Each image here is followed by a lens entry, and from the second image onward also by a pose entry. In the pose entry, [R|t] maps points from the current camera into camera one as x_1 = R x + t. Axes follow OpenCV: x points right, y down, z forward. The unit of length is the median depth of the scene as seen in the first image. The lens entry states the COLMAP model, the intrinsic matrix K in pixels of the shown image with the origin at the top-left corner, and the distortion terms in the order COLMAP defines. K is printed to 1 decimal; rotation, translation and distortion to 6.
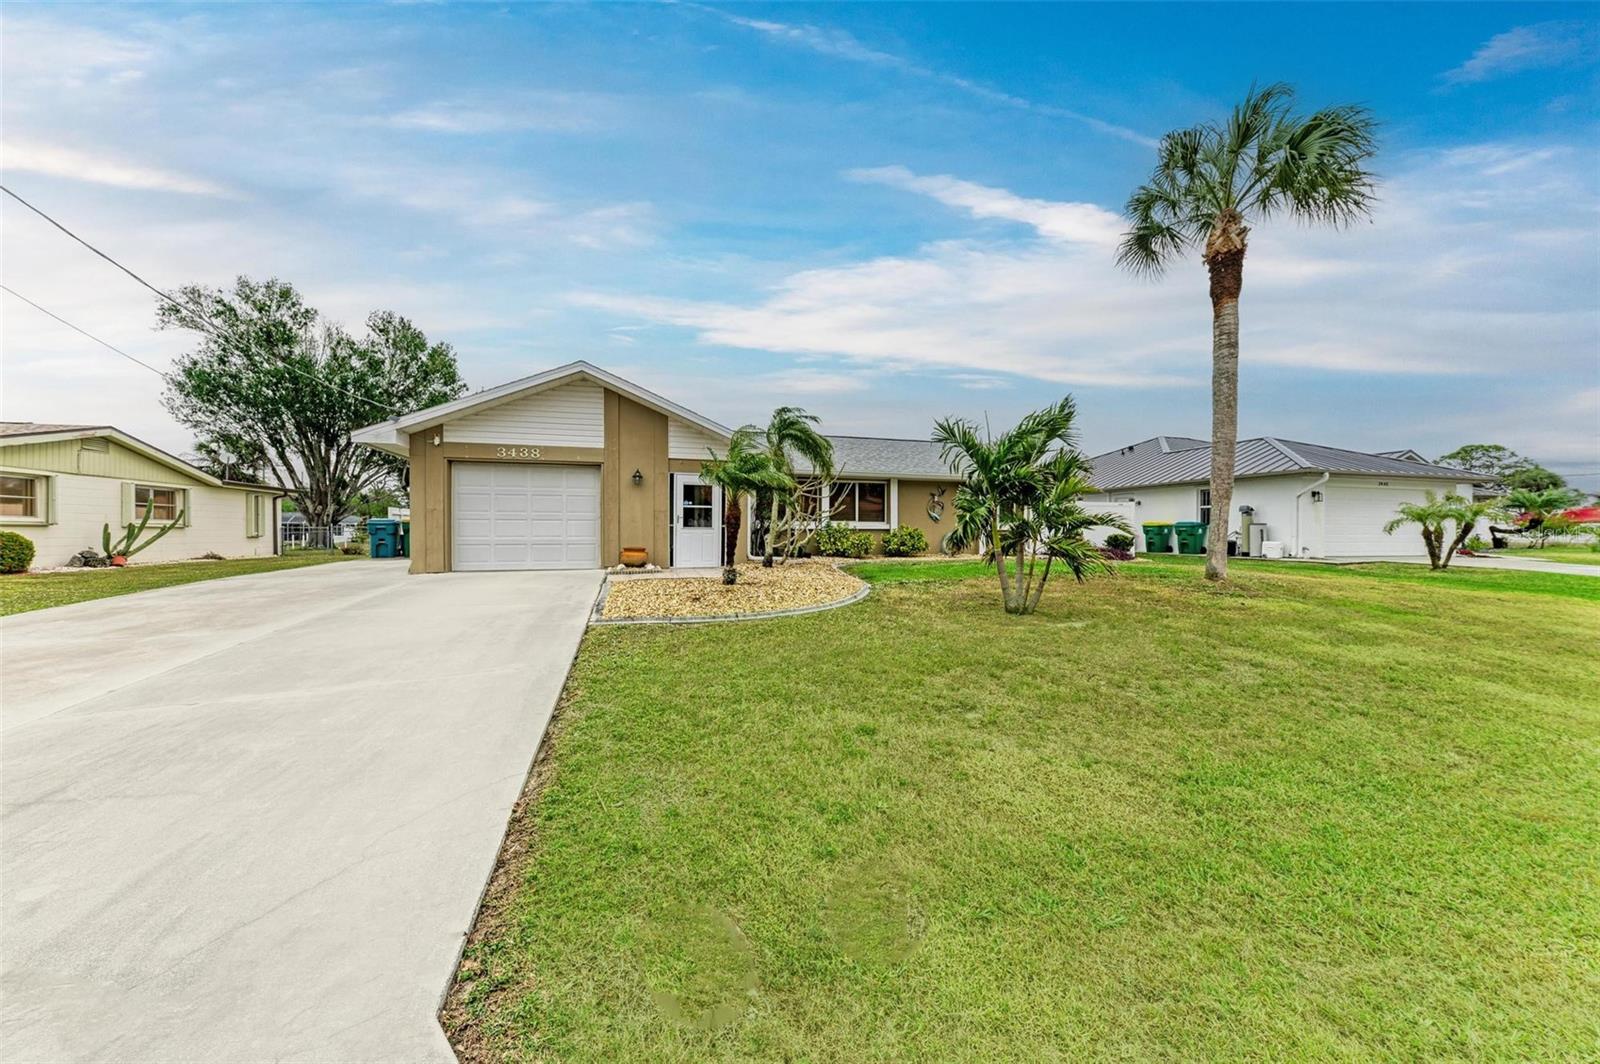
lens RADIAL K [[597.2, 0, 800.0], [0, 597.2, 532.0], [0, 0, 1]] dist [-0.001336, -0.000297]
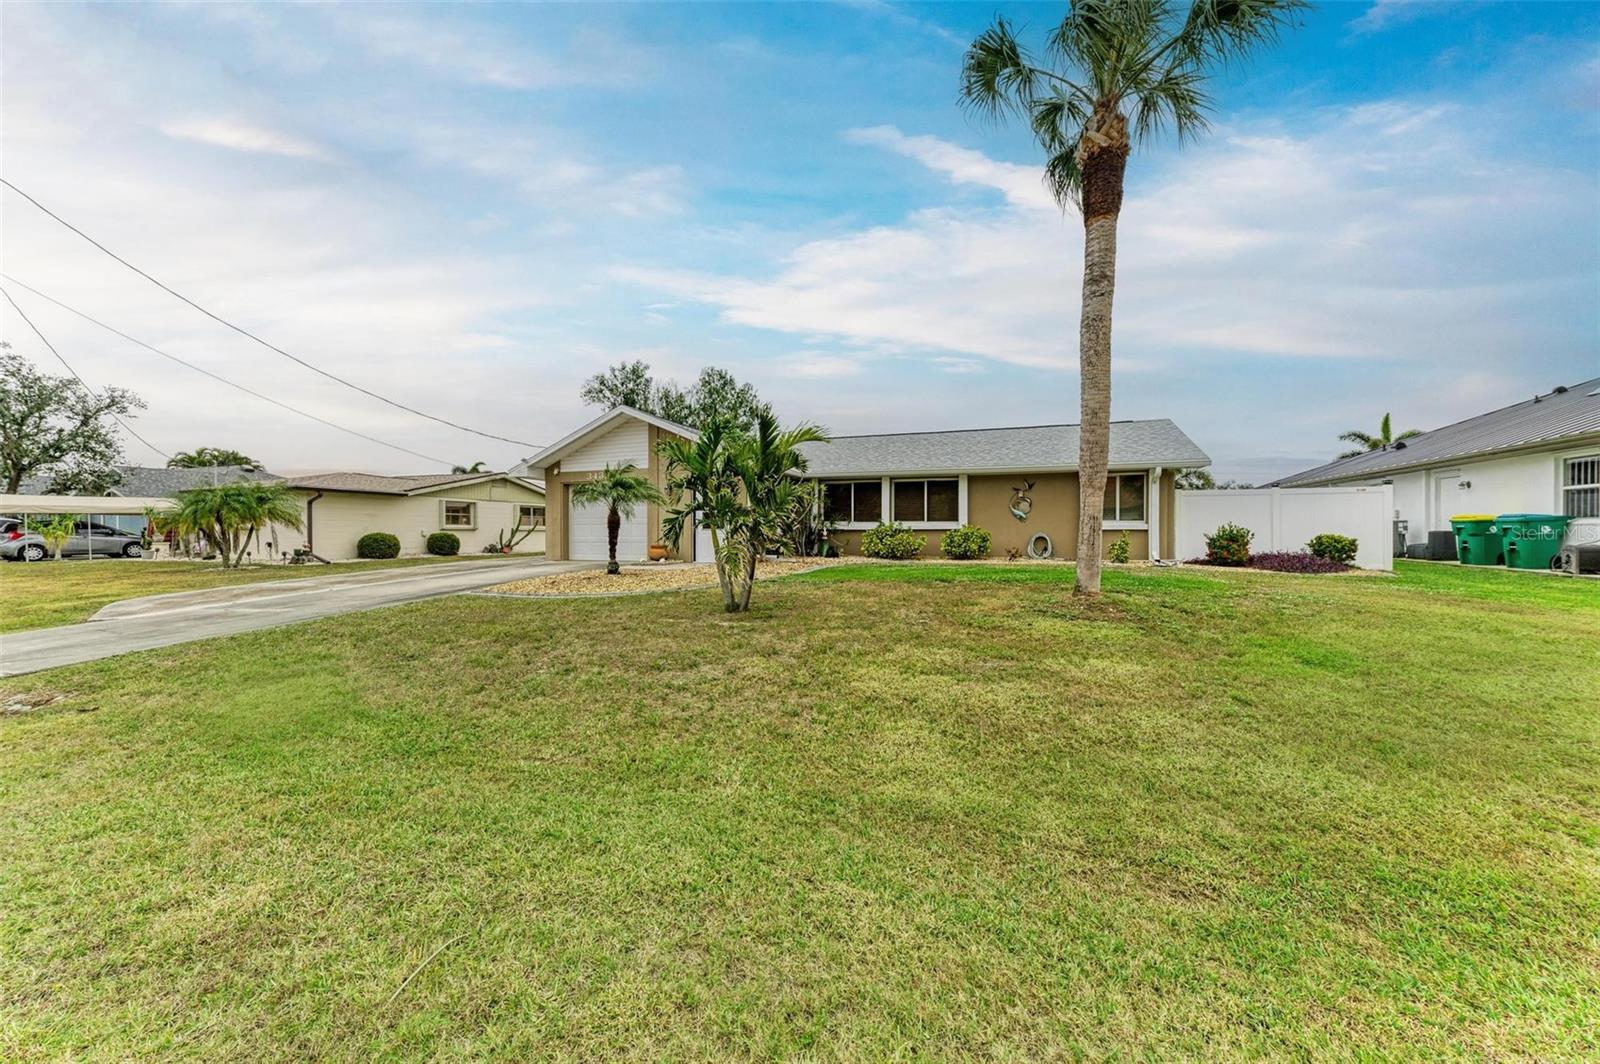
lens RADIAL K [[593.5, 0, 800.0], [0, 593.5, 532.0], [0, 0, 1]] dist [0.002139, -0.000173]
pose [[0.807353, -0.002746, -0.590062, 0.627551], [0.002207, 0.999996, -0.001633, 0.000539], [0.590064, 0.000016, 0.807356, 0.135644]]
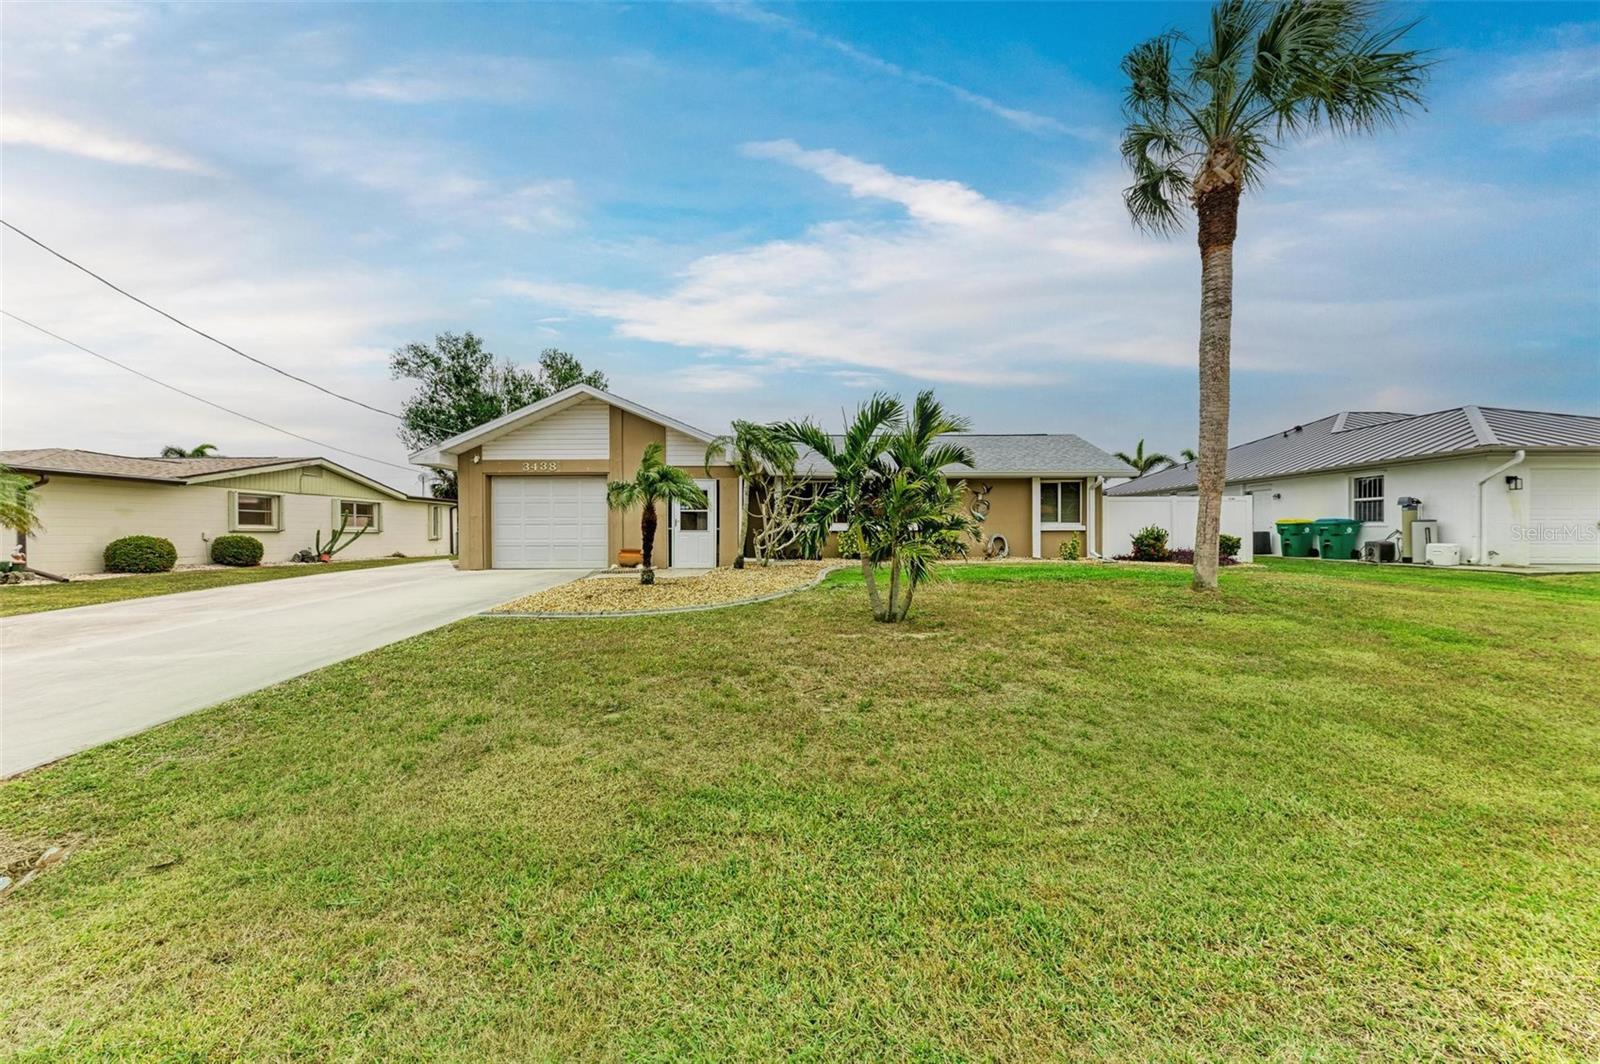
lens RADIAL K [[593.5, 0, 800.0], [0, 593.5, 532.0], [0, 0, 1]] dist [0.002139, -0.000173]
pose [[0.956995, -0.005571, -0.290050, 0.296038], [0.004955, 0.999984, -0.002859, -0.000588], [0.290061, 0.001299, 0.957007, 0.040944]]
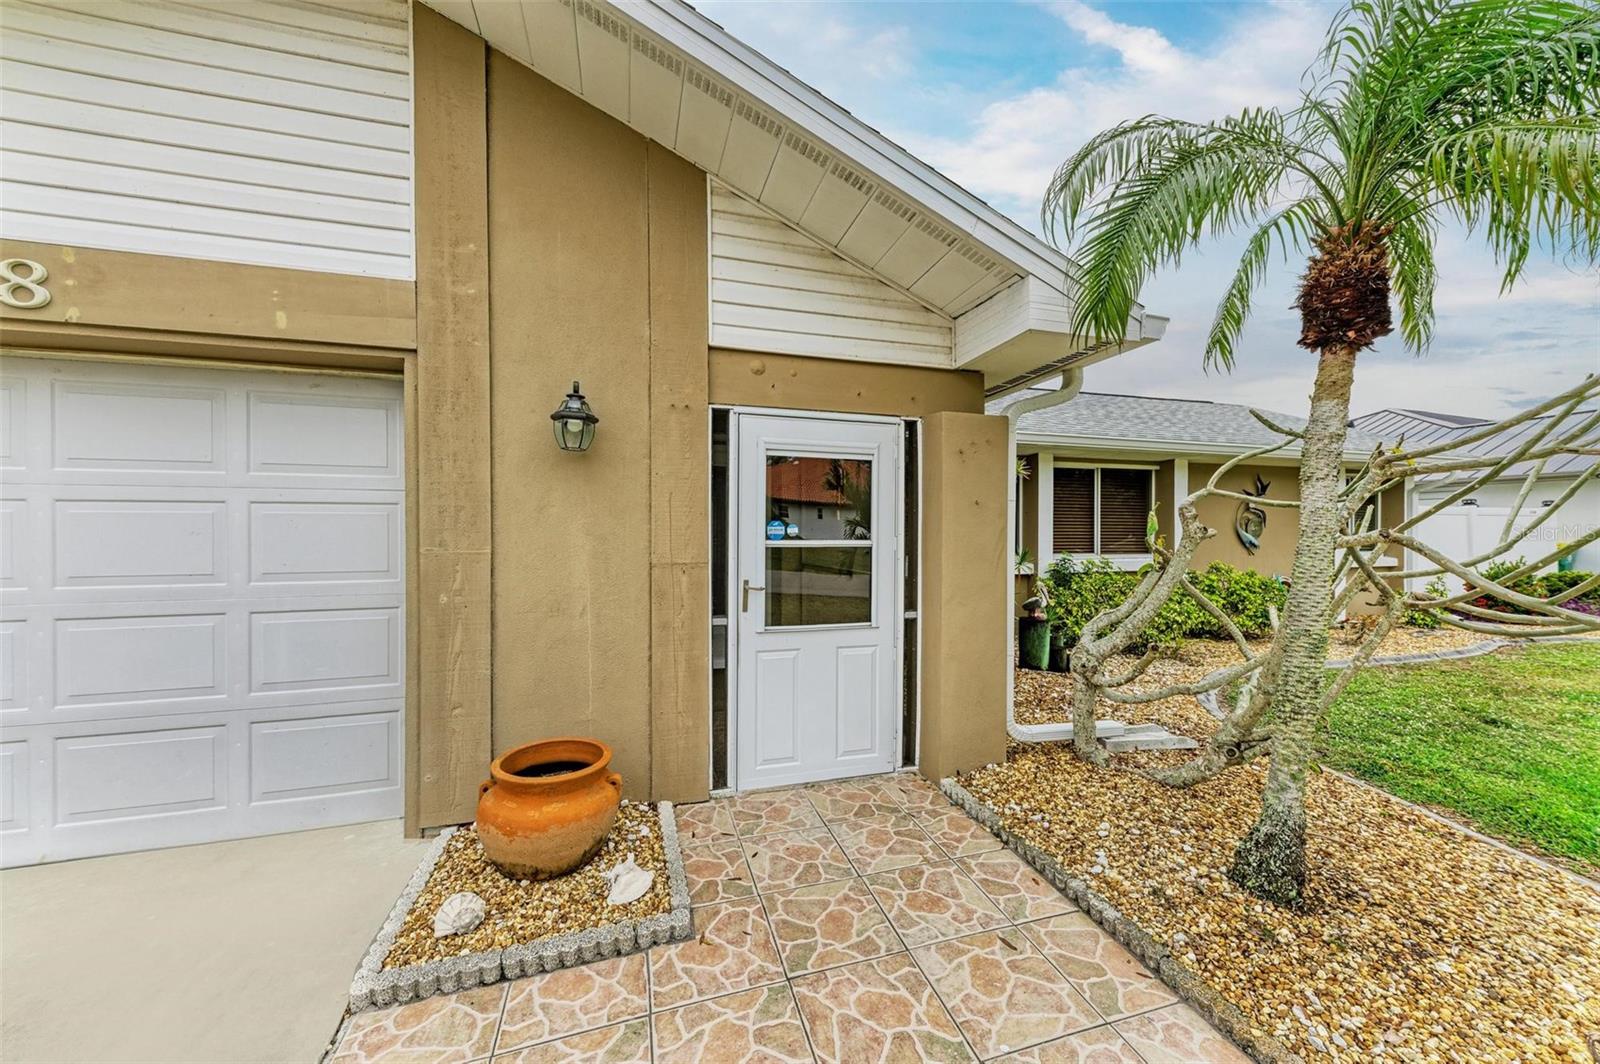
lens RADIAL K [[593.5, 0, 800.0], [0, 593.5, 532.0], [0, 0, 1]] dist [0.002139, -0.000173]
pose [[0.999954, -0.003188, 0.009064, -0.171163], [0.003191, 0.999995, -0.000261, -0.044372], [-0.009063, 0.000290, 0.999959, 0.701890]]
